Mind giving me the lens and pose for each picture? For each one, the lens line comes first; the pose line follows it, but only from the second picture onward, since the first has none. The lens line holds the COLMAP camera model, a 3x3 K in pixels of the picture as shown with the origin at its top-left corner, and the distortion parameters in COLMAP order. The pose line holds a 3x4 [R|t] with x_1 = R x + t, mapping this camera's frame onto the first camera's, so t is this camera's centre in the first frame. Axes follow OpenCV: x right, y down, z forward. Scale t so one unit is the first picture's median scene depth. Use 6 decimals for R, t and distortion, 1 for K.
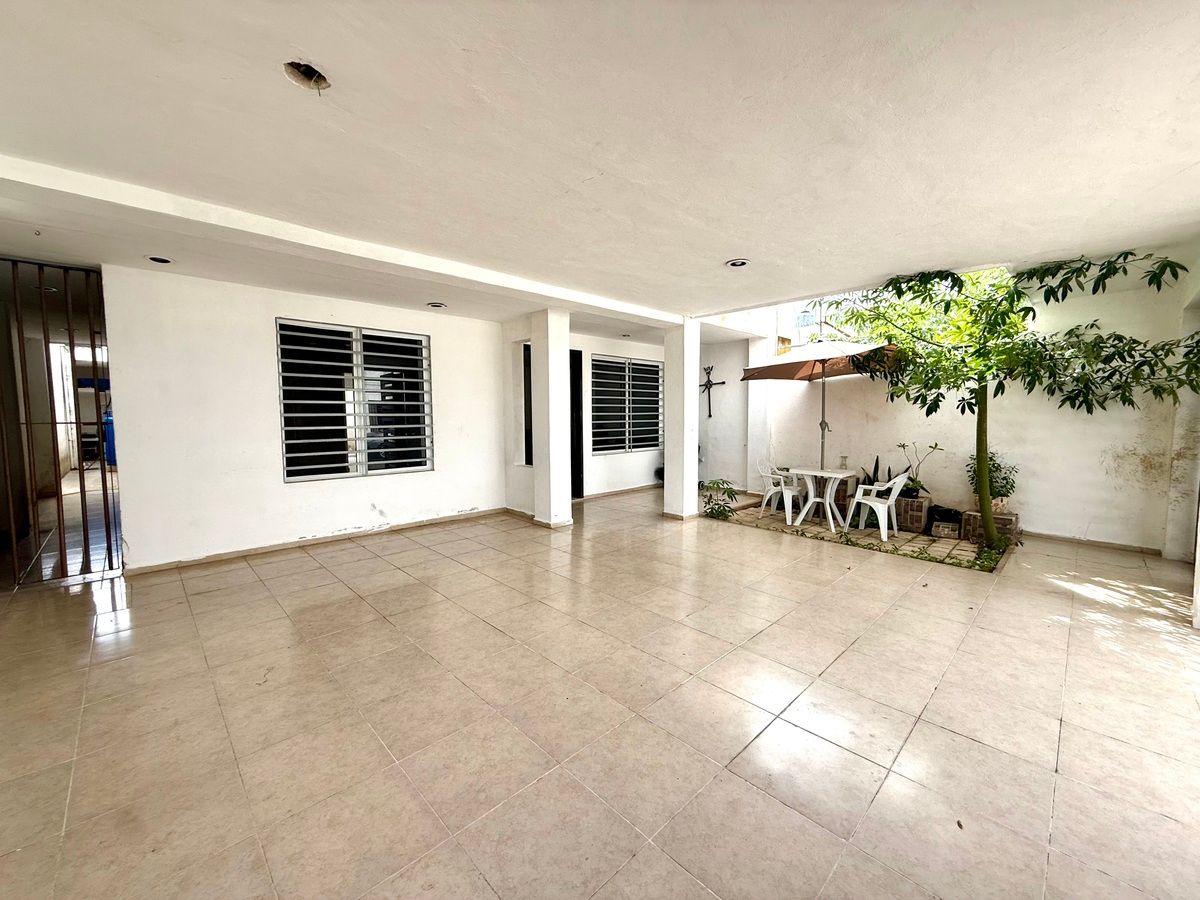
lens RADIAL K [[482.7, 0, 596.1], [0, 482.7, 449.4], [0, 0, 1]] dist [0.000491, 0.000754]
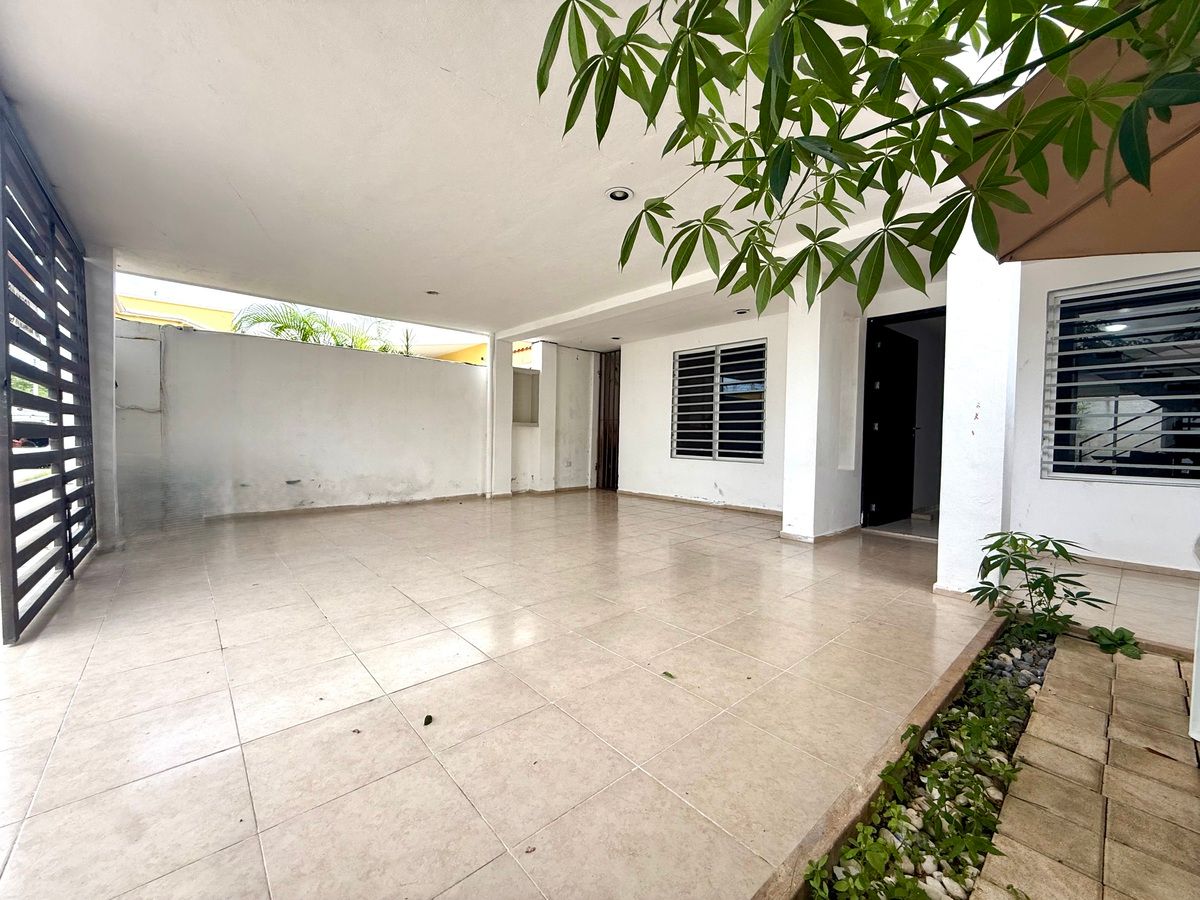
lens RADIAL K [[482.7, 0, 602.2], [0, 482.7, 450.6], [0, 0, 1]] dist [0.000491, 0.000754]
pose [[-0.053469, 0.030354, -0.998108, 0.897044], [-0.092710, 0.995070, 0.035228, 0.013679], [0.994256, 0.094418, -0.050392, 0.843145]]
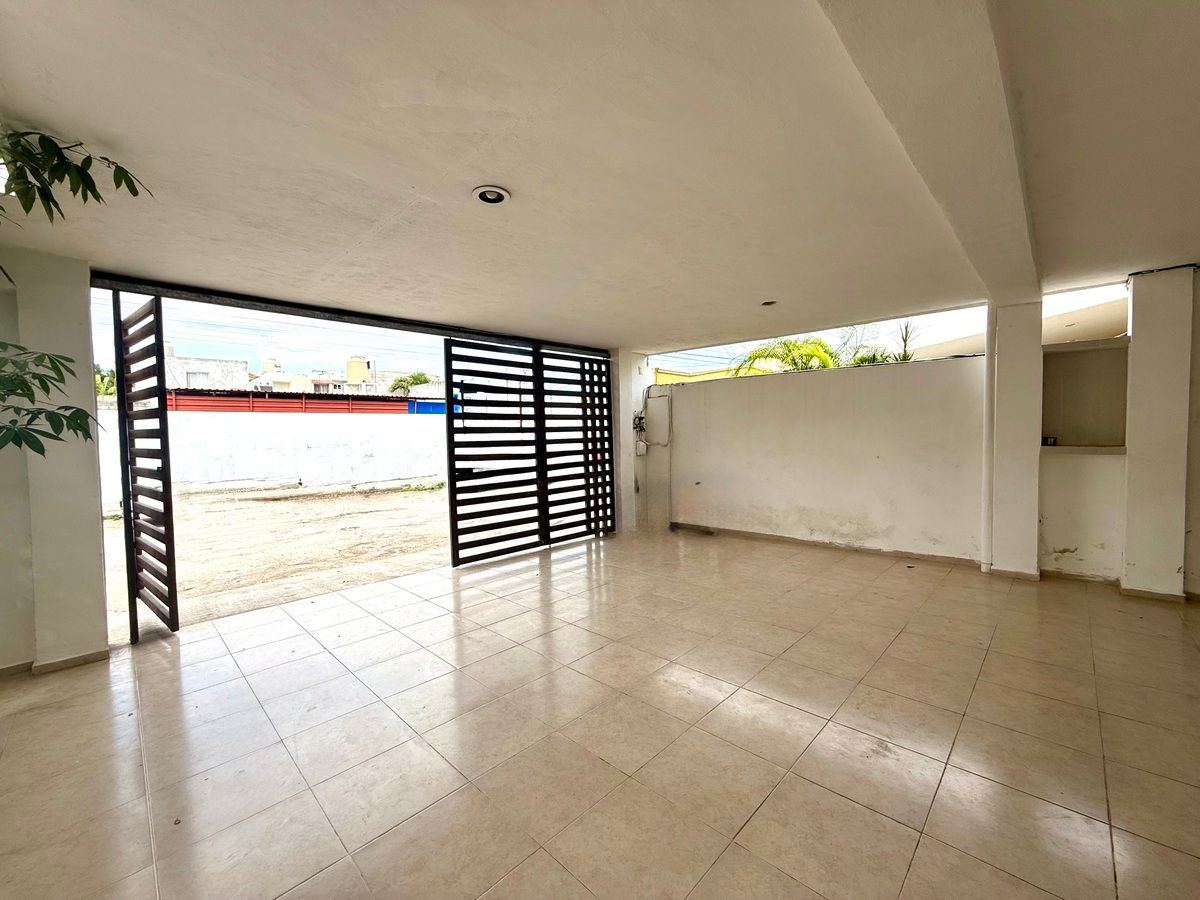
lens RADIAL K [[482.7, 0, 607.7], [0, 482.7, 449.2], [0, 0, 1]] dist [0.000491, 0.000754]
pose [[-0.998826, 0.021476, -0.043417, 0.145049], [0.016516, 0.993622, 0.111543, -0.104294], [0.045536, 0.110695, -0.992811, 1.307153]]
